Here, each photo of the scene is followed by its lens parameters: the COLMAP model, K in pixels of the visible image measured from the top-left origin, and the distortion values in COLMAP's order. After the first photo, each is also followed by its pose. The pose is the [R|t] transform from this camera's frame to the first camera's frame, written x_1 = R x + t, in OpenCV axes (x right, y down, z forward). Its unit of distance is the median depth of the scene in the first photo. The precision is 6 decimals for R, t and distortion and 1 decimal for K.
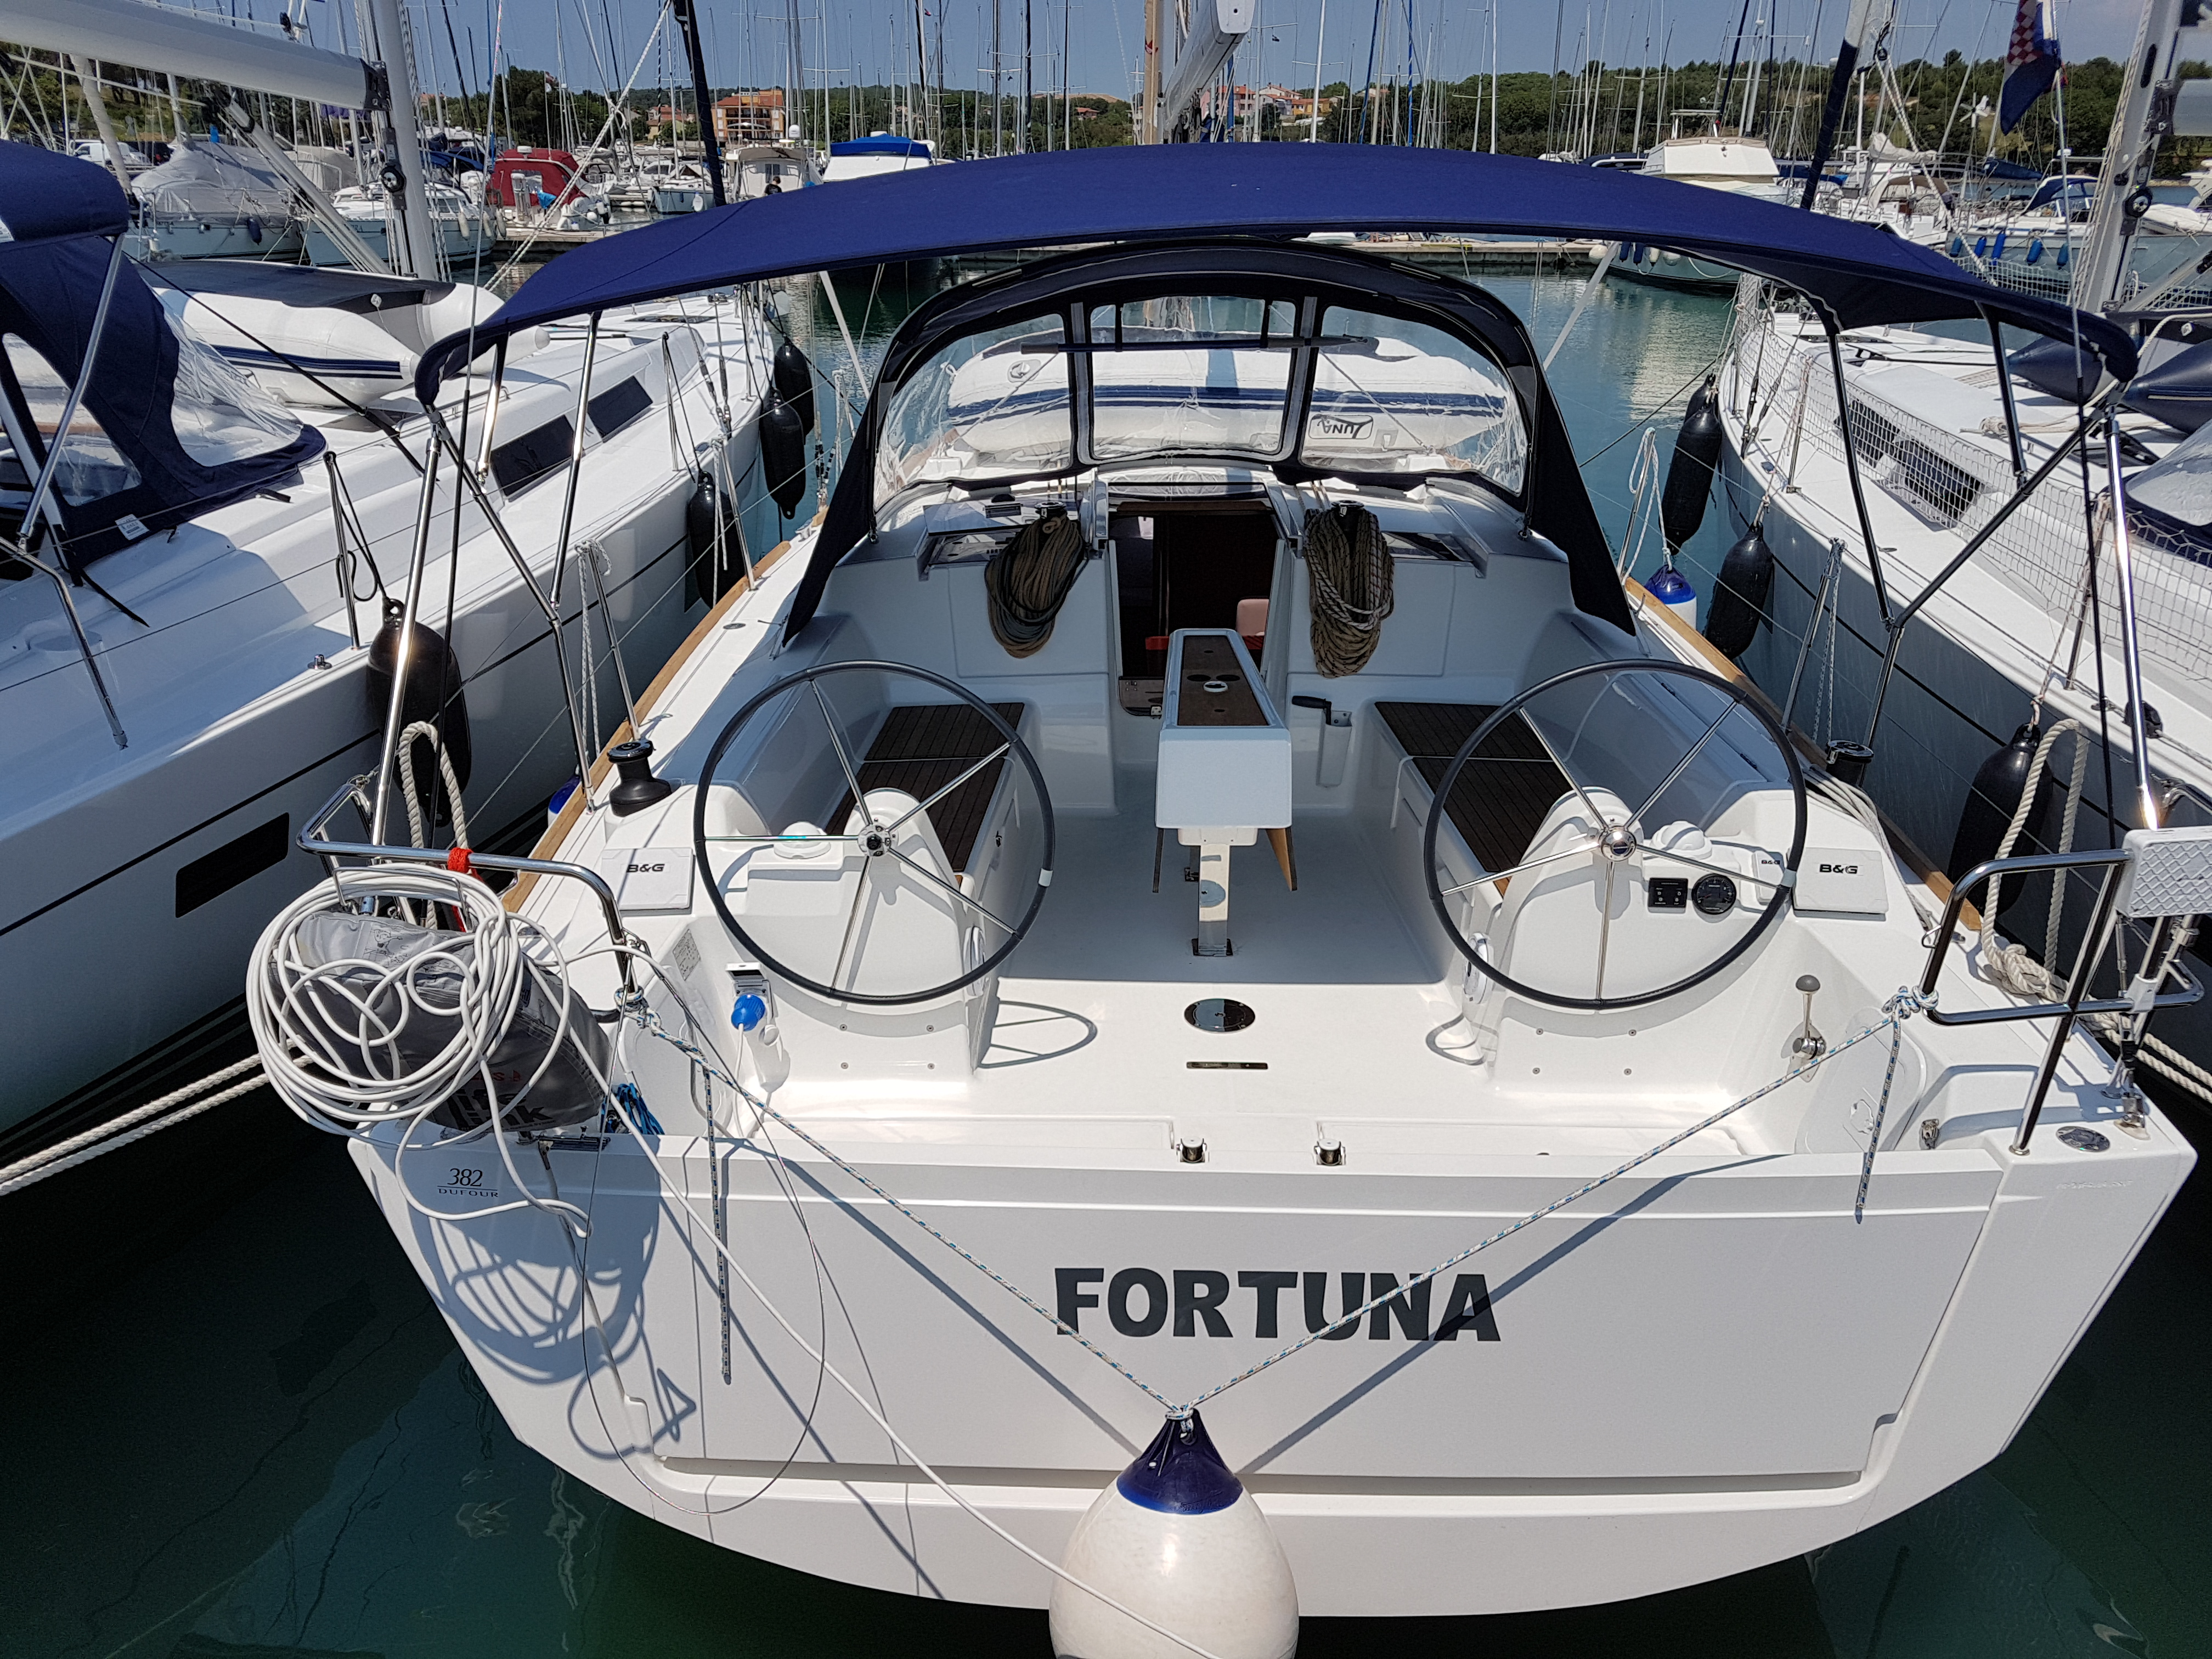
lens RADIAL K [[1765.1, 0, 1087.6], [0, 1765.1, 867.9], [0, 0, 1]] dist [0.276088, -0.488910]
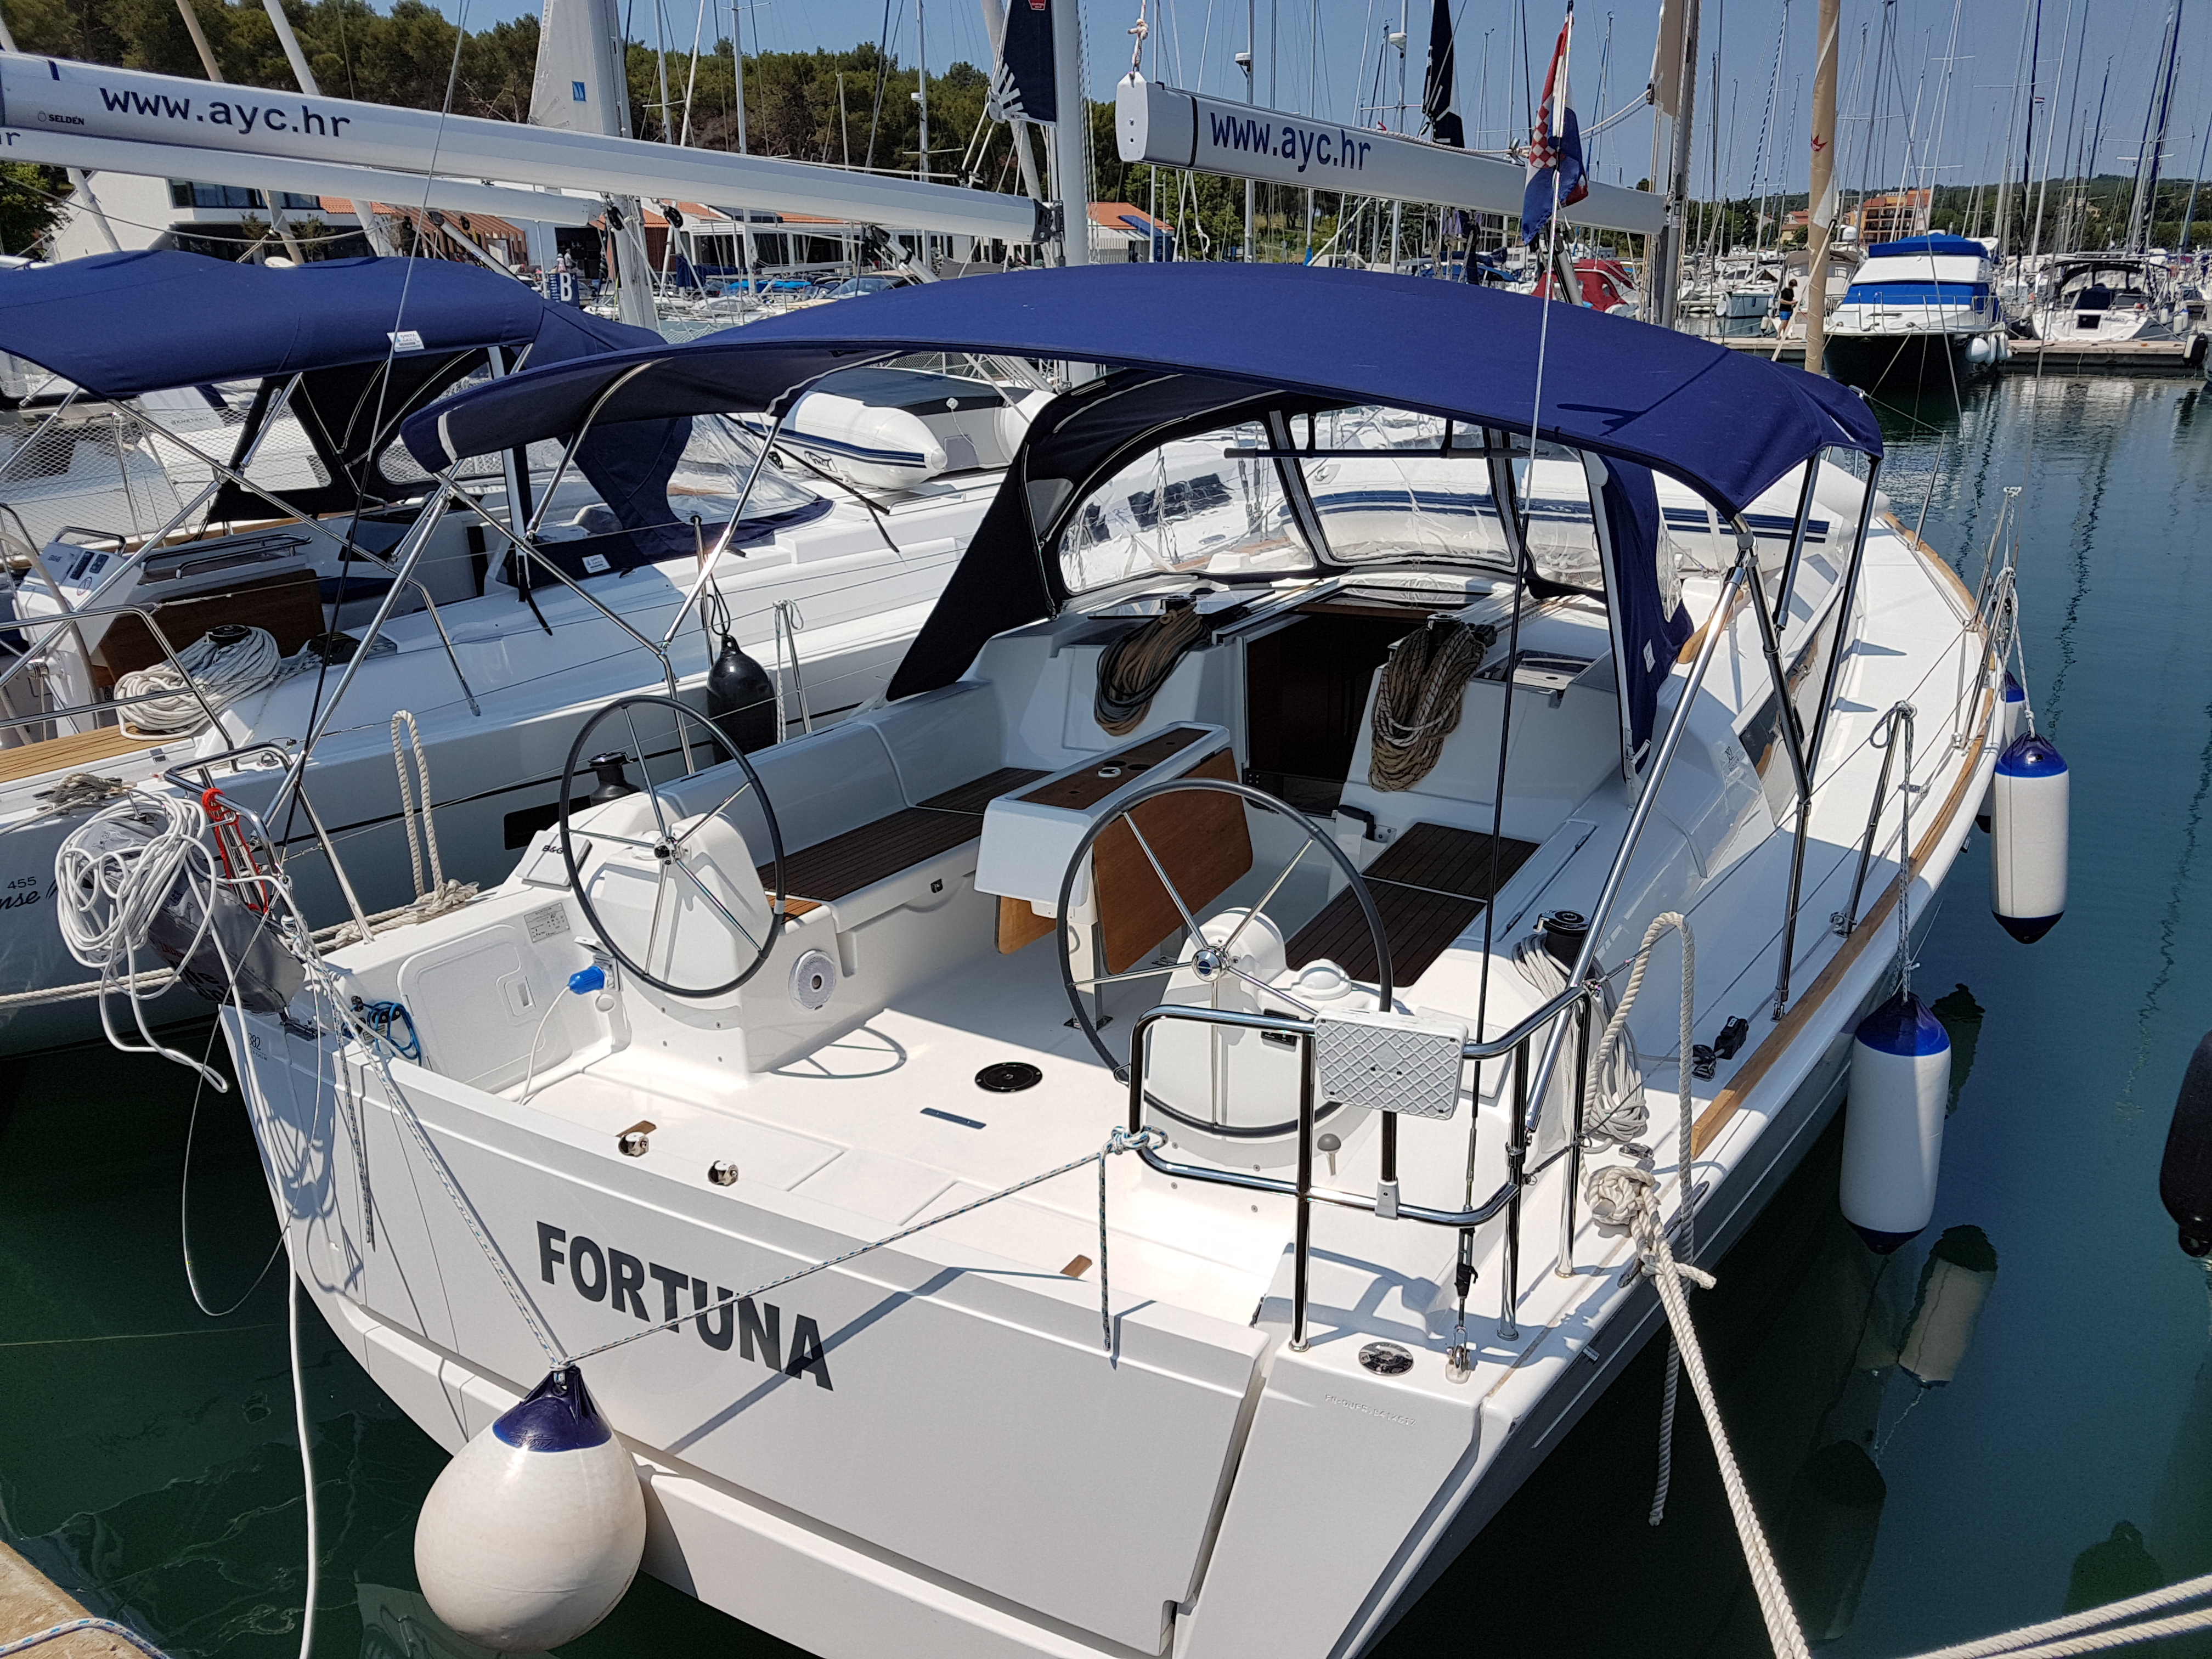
lens RADIAL K [[1765.1, 0, 1087.6], [0, 1765.1, 867.9], [0, 0, 1]] dist [0.276088, -0.488910]
pose [[0.850562, 0.151708, -0.503517, 0.786181], [-0.177762, 0.984066, -0.003787, -0.054029], [0.494919, 0.092727, 0.863977, 0.138965]]
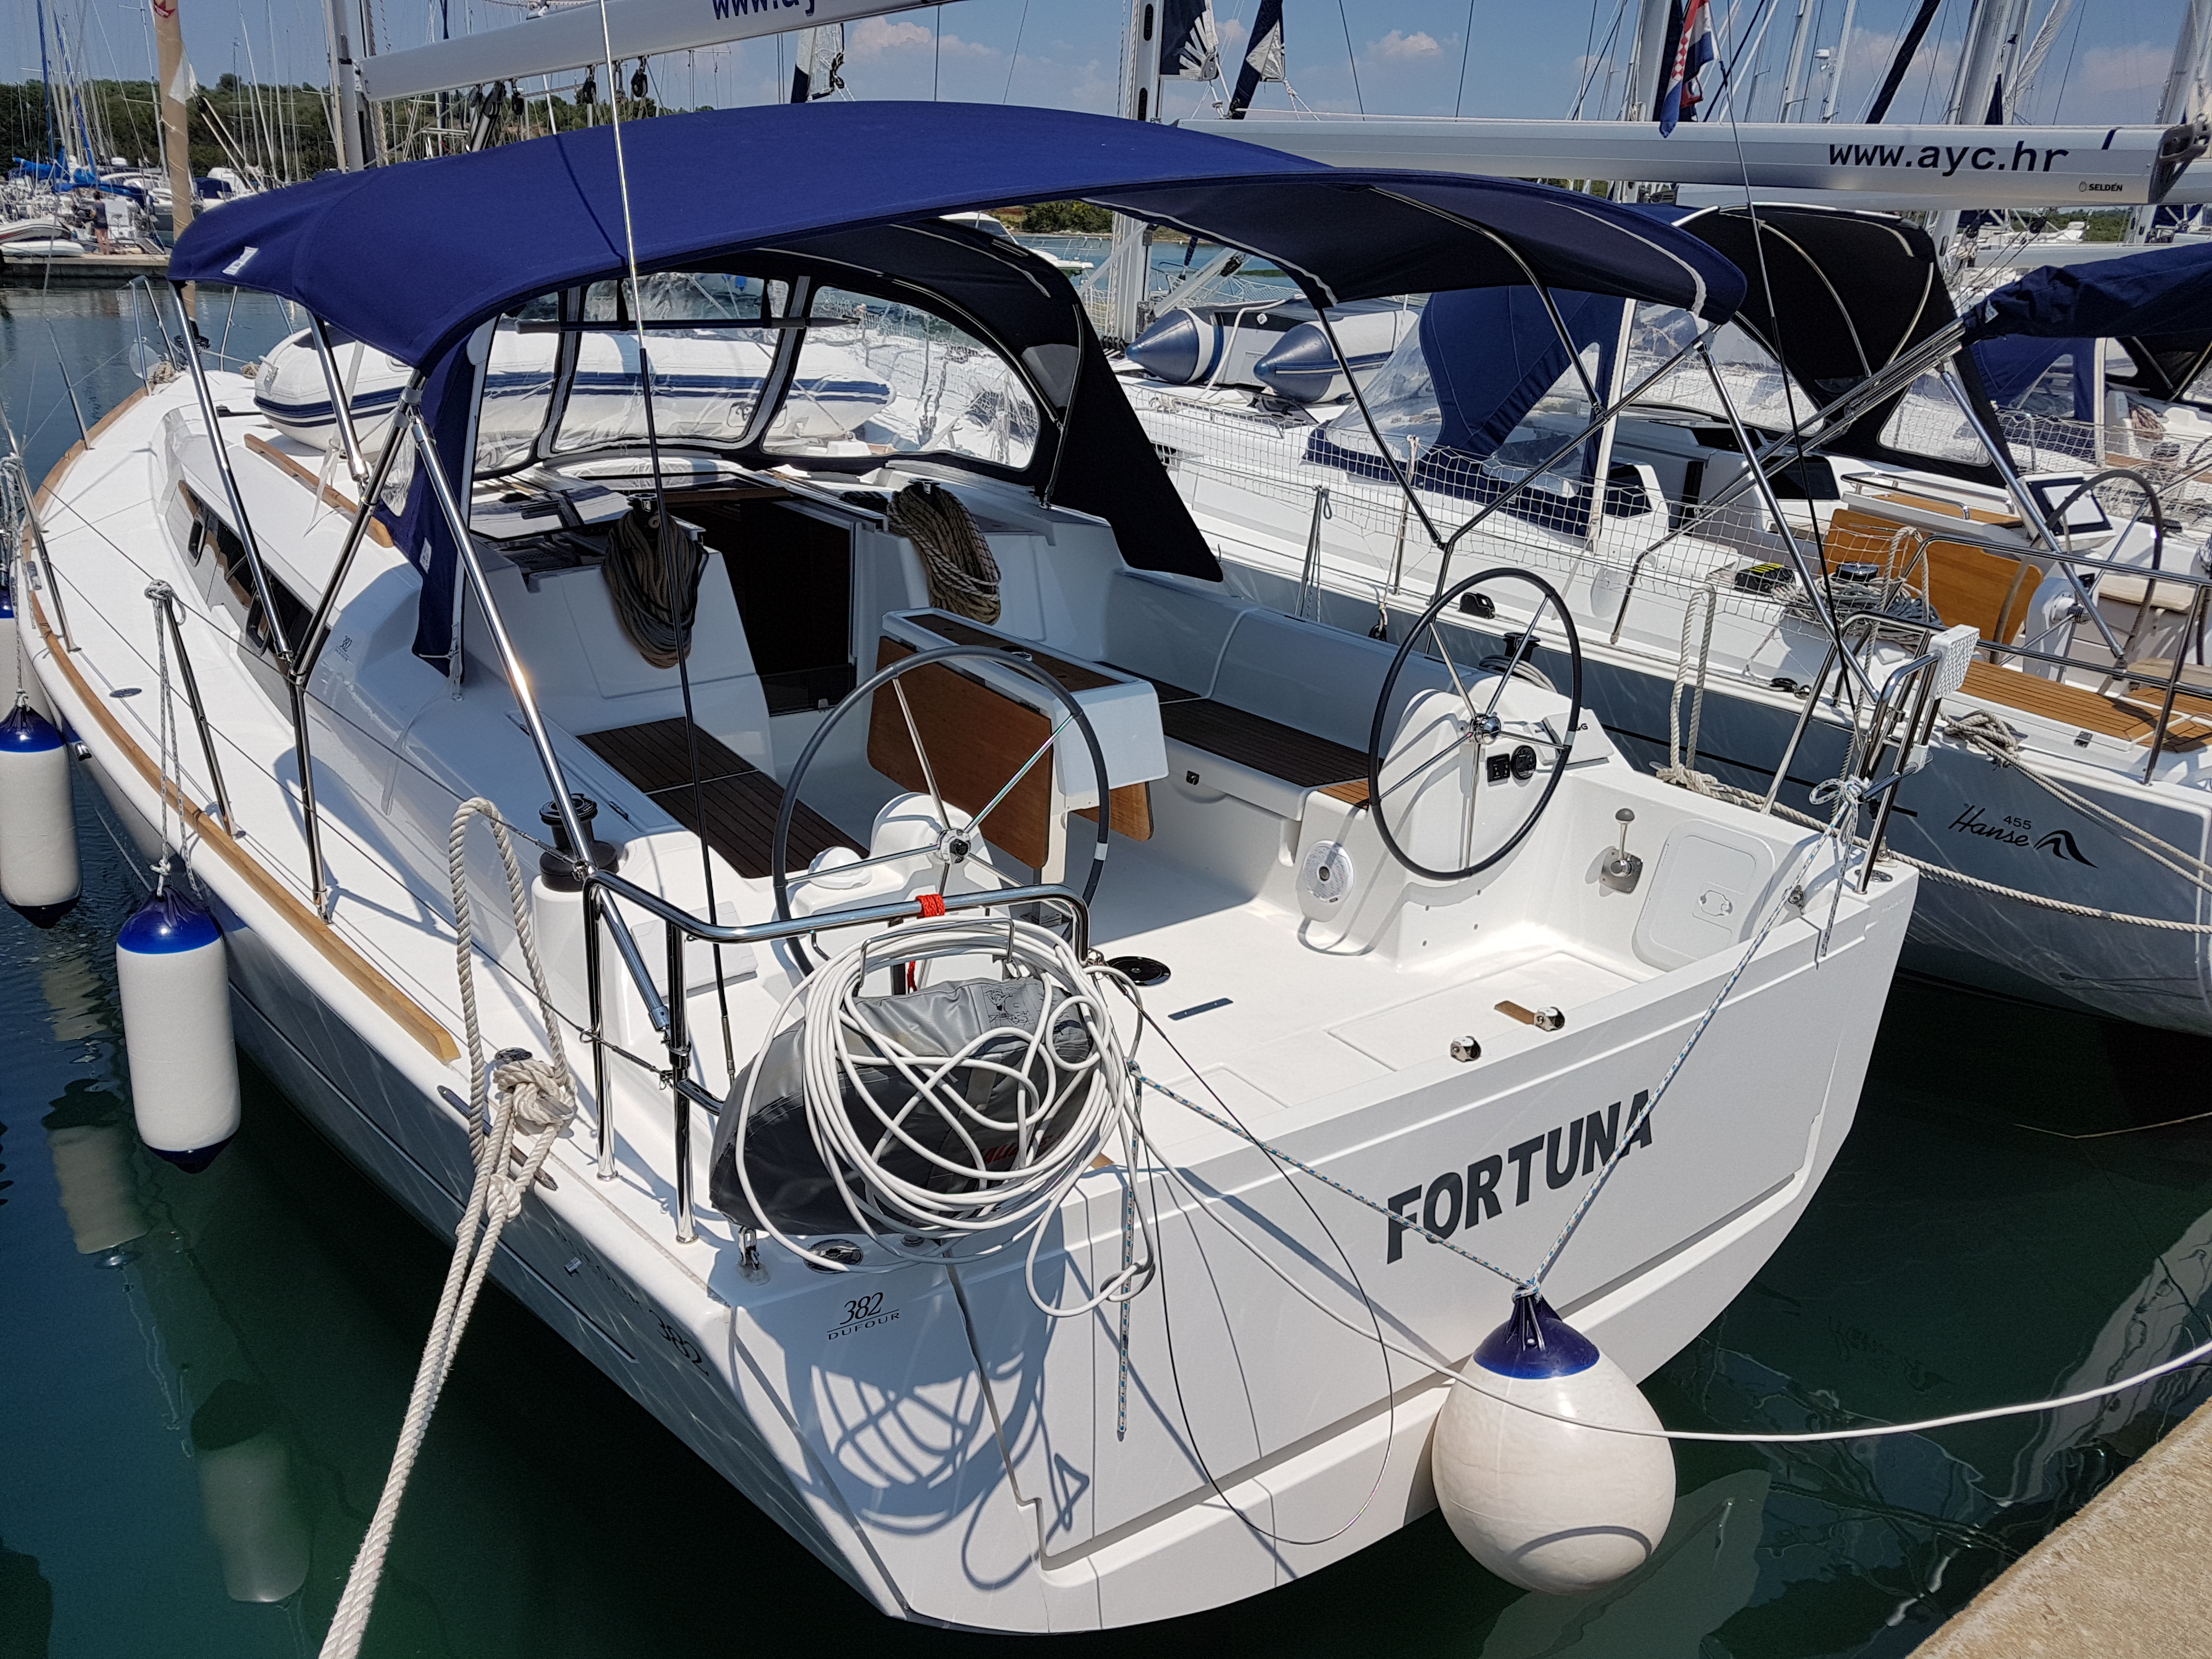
lens RADIAL K [[1765.1, 0, 1087.6], [0, 1765.1, 867.9], [0, 0, 1]] dist [0.276088, -0.488910]
pose [[0.772399, -0.193116, 0.605066, -0.684904], [0.200439, 0.978087, 0.056301, -0.047561], [-0.602680, 0.077792, 0.794182, 0.265515]]
